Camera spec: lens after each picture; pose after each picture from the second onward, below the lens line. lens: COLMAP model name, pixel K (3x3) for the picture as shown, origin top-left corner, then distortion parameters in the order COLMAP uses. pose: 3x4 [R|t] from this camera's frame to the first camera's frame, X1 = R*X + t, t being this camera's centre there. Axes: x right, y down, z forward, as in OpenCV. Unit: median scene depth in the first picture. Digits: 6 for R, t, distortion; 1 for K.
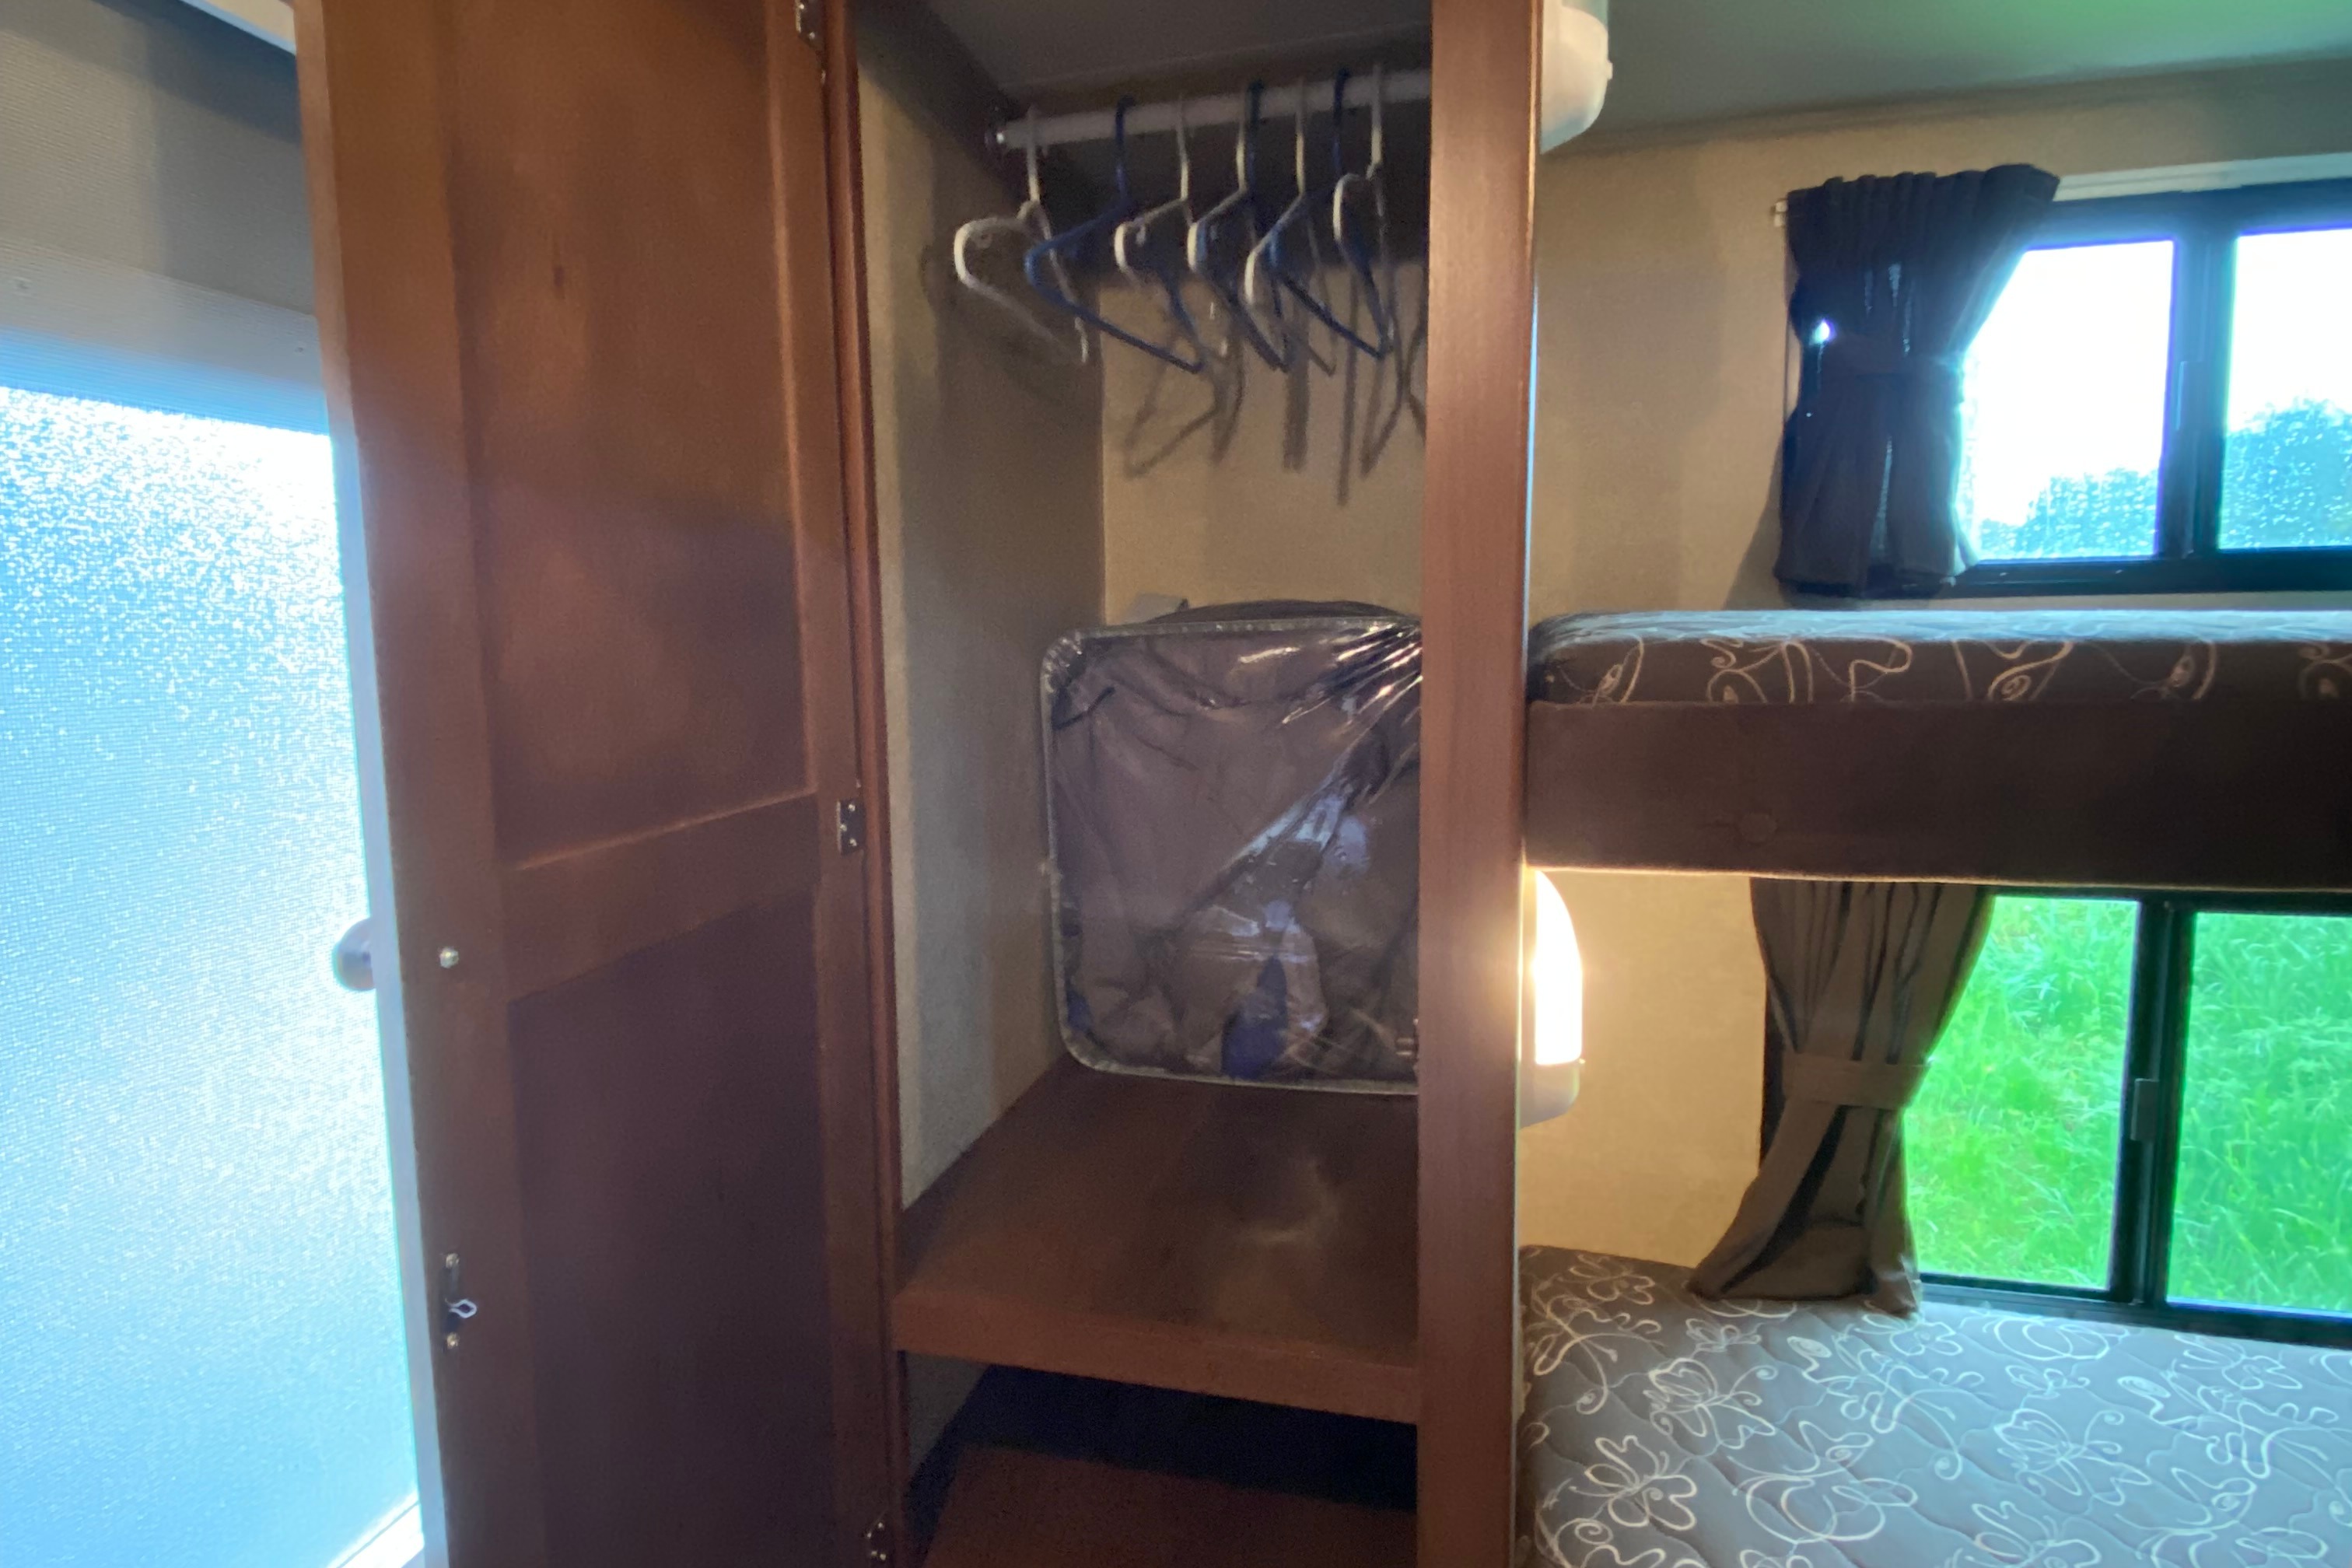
lens RADIAL K [[1266.1, 0, 1149.0], [0, 1266.1, 751.1], [0, 0, 1]] dist [-0.001508, -0.015207]
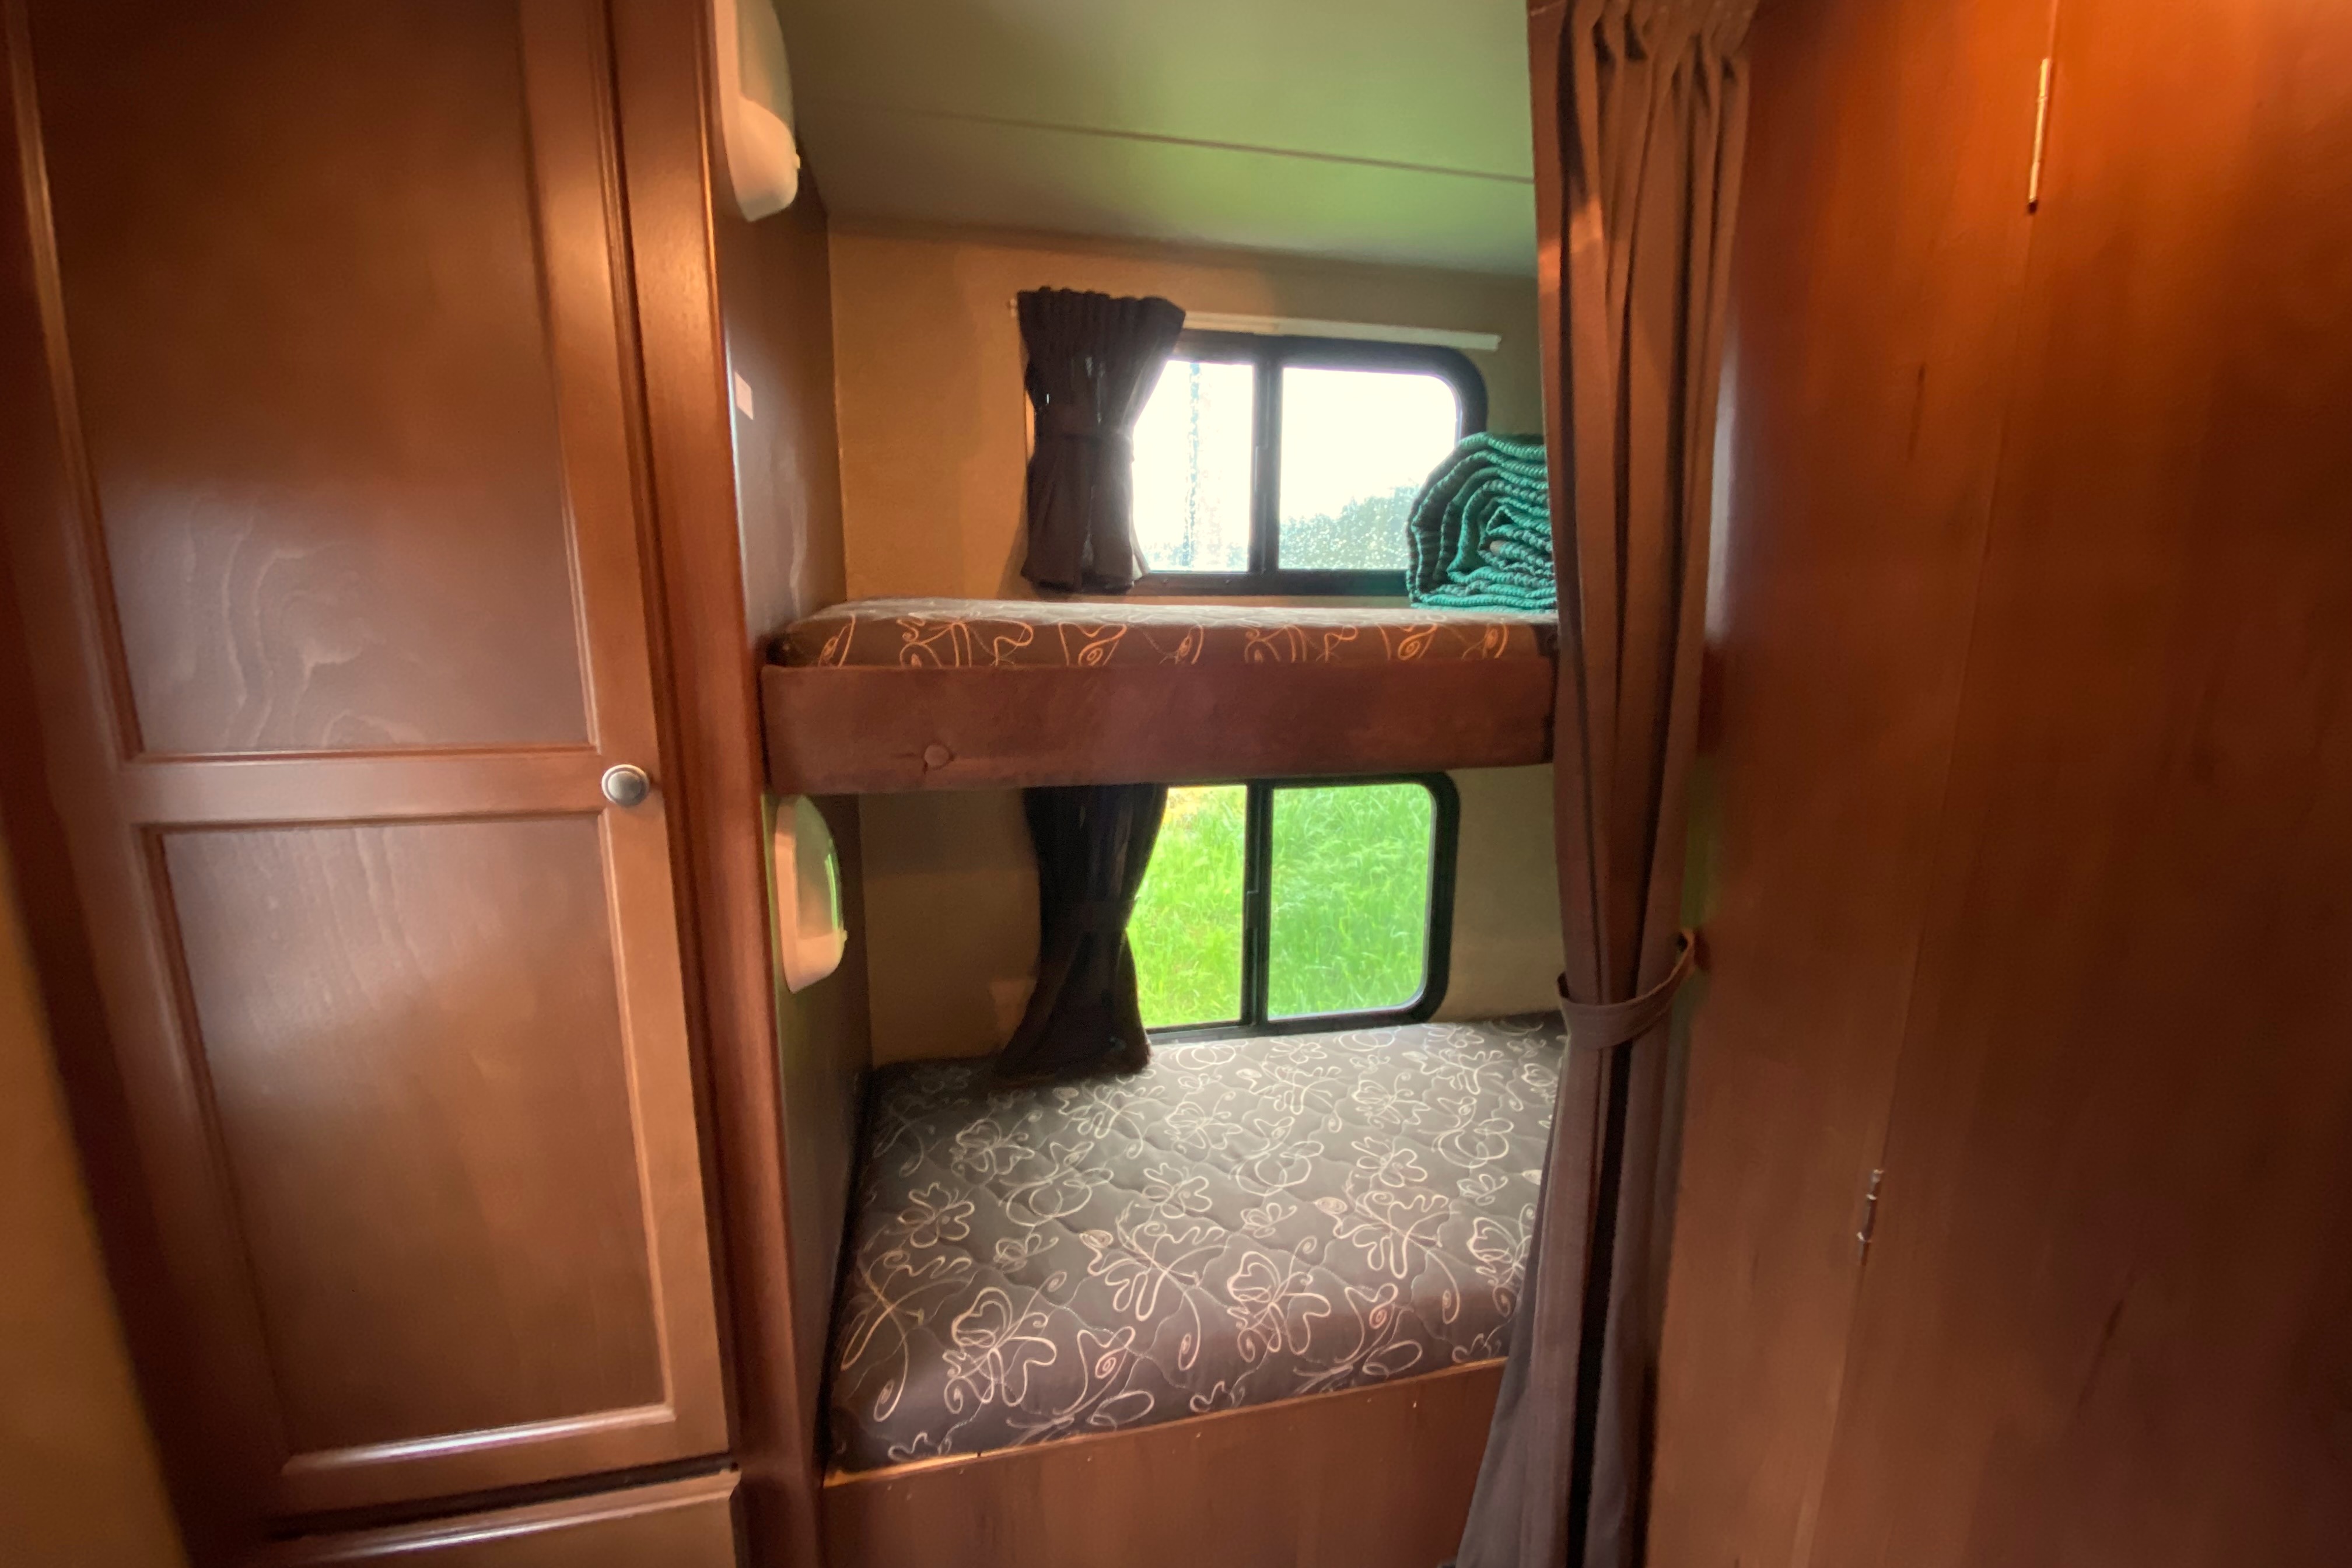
lens RADIAL K [[943.3, 0, 1172.0], [0, 943.3, 793.9], [0, 0, 1]] dist [0.000198, -0.007527]
pose [[0.873661, -0.073699, 0.480921, 0.124148], [0.026409, 0.994187, 0.104380, -0.000411], [-0.485818, -0.078492, 0.870529, -0.023793]]
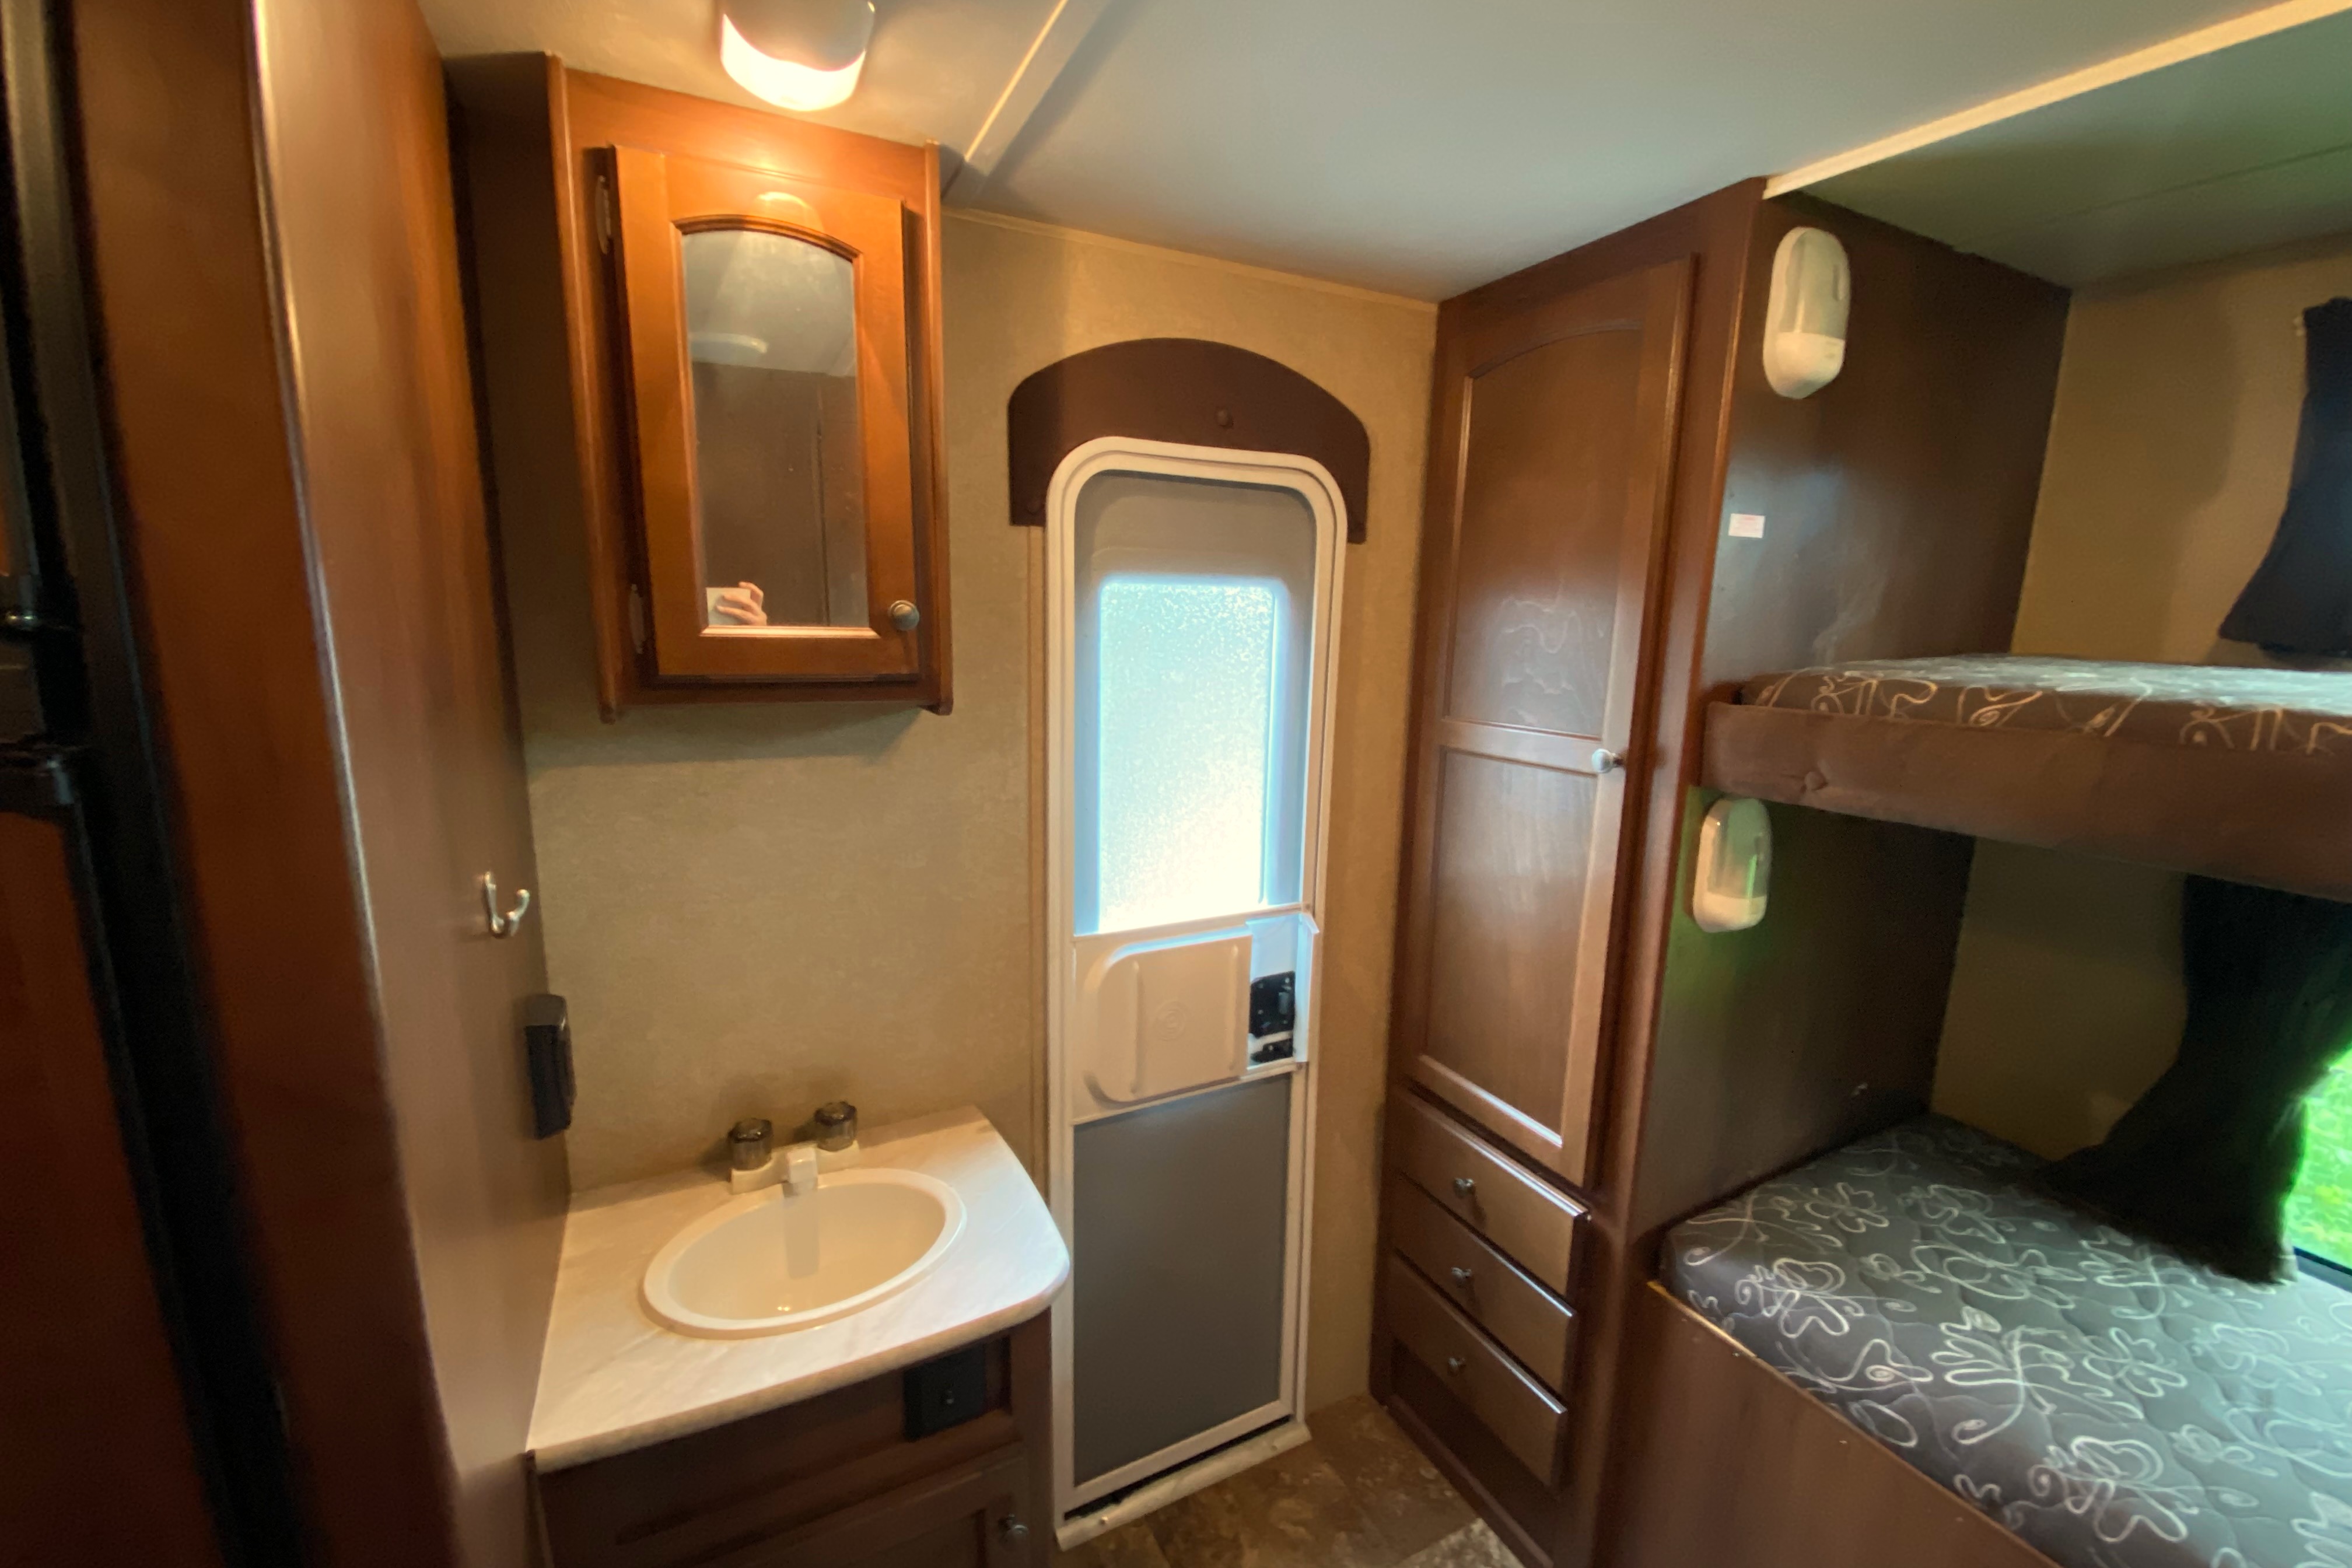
lens RADIAL K [[943.3, 0, 1184.9], [0, 943.3, 798.5], [0, 0, 1]] dist [0.000198, -0.007527]
pose [[0.689819, 0.161954, -0.705635, 0.494298], [-0.102160, 0.986681, 0.126588, 0.003986], [0.716738, -0.015235, 0.697176, -0.368624]]
